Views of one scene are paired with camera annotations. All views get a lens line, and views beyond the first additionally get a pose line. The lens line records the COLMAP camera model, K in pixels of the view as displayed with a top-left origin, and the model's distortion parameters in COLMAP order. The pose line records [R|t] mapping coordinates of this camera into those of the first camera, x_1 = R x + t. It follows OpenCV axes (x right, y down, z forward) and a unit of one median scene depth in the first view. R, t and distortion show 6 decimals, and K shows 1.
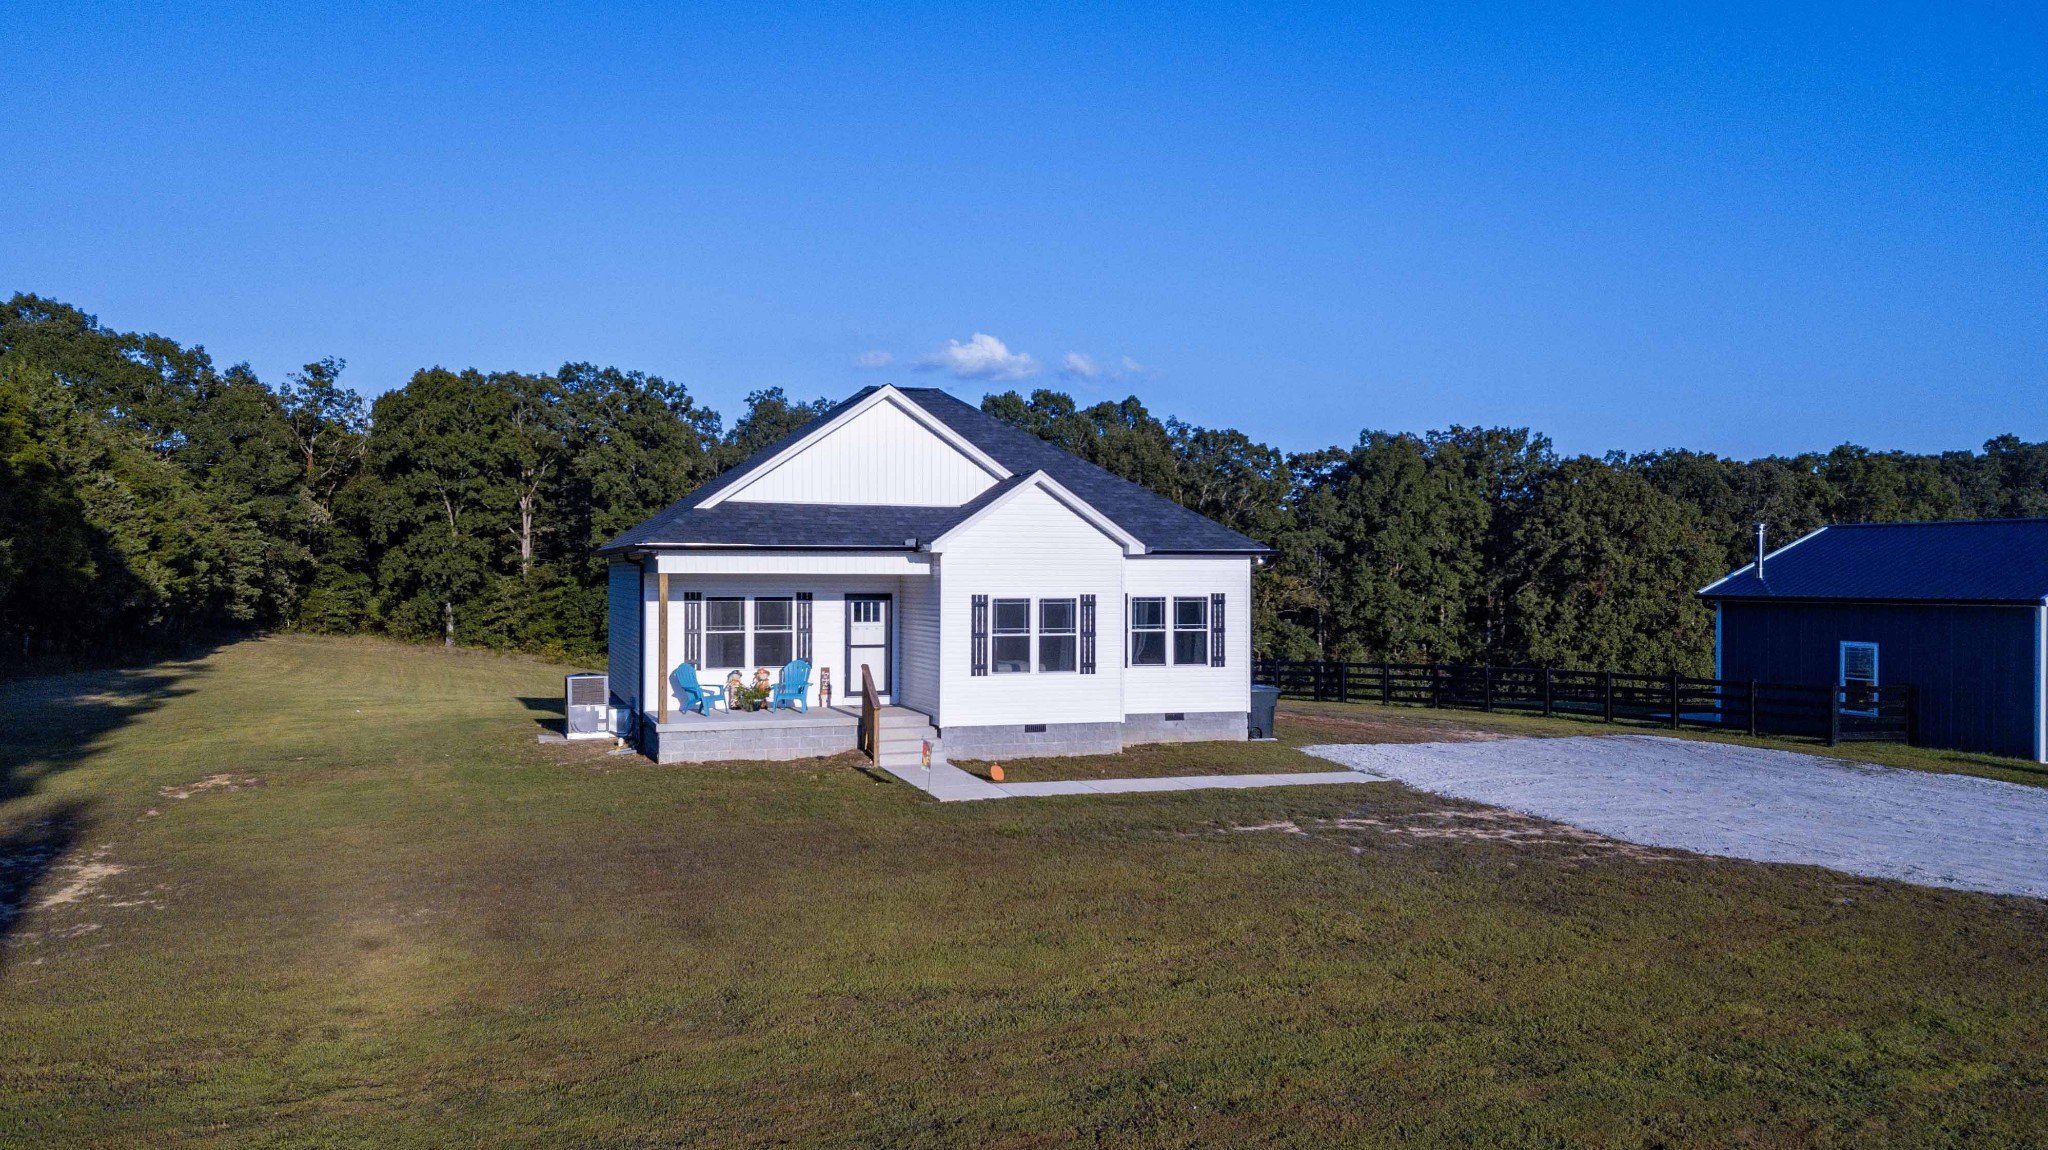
lens RADIAL K [[1548.0, 0, 1024.0], [0, 1548.0, 575.0], [0, 0, 1]] dist [0.026145, -0.000442]
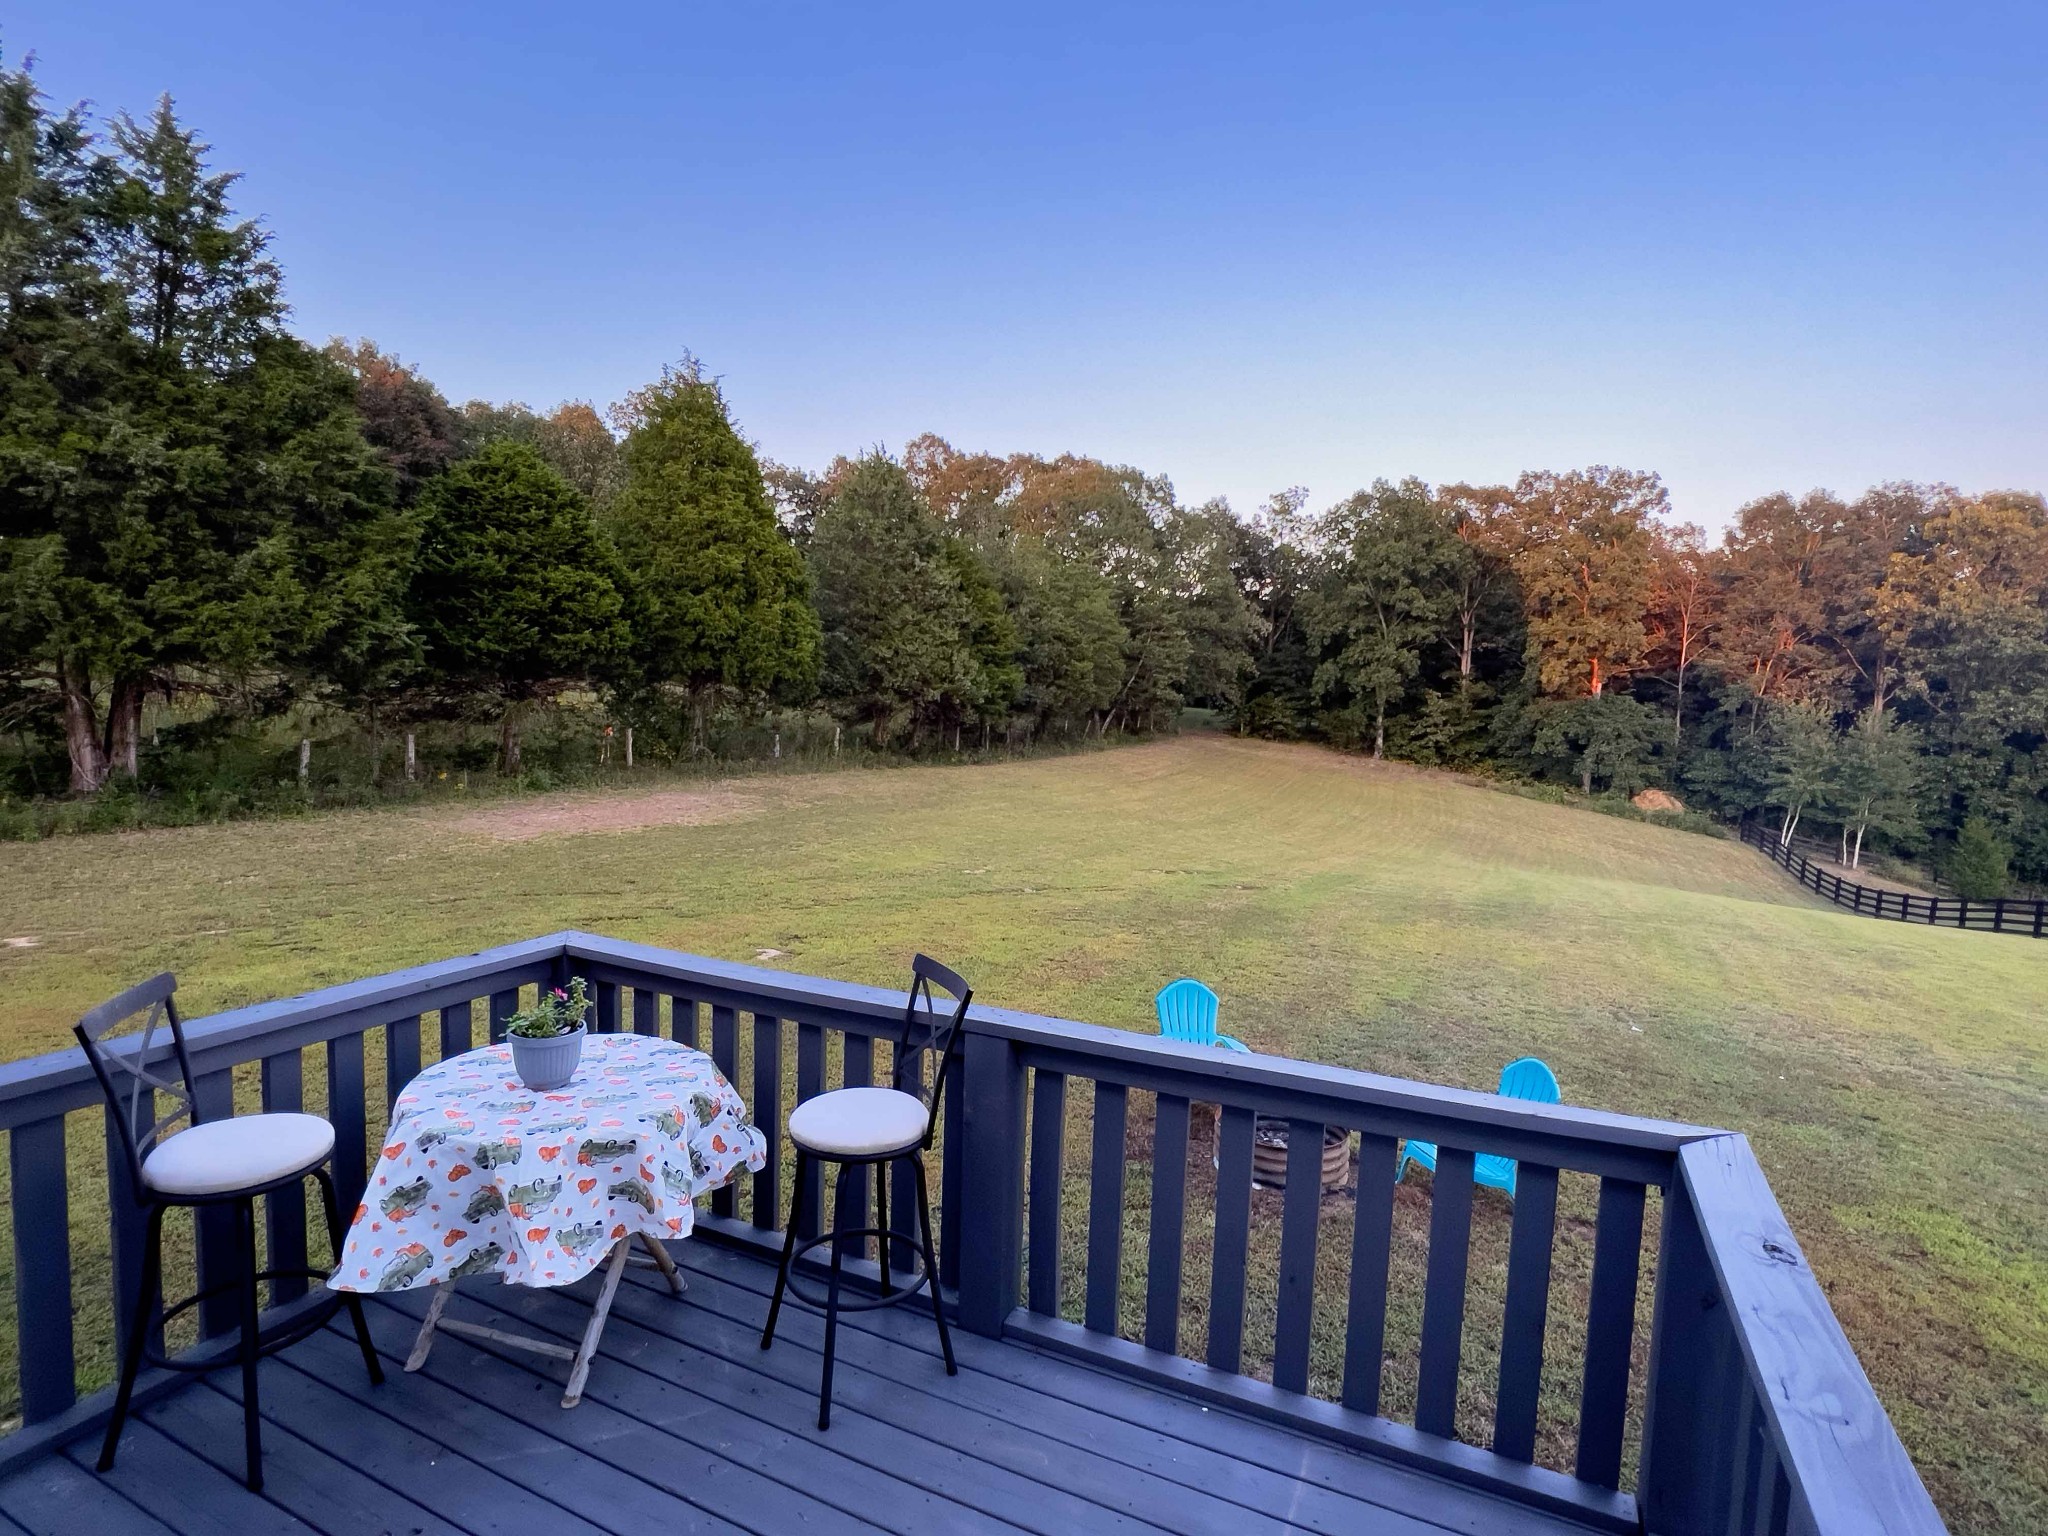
lens RADIAL K [[1038.8, 0, 1023.9], [0, 1038.8, 773.2], [0, 0, 1]] dist [-0.026442, 0.011308]
pose [[0.711951, 0.079769, -0.697684, -0.069056], [-0.030529, 0.996104, 0.082736, 0.006906], [0.701565, -0.037604, 0.711612, 0.403884]]
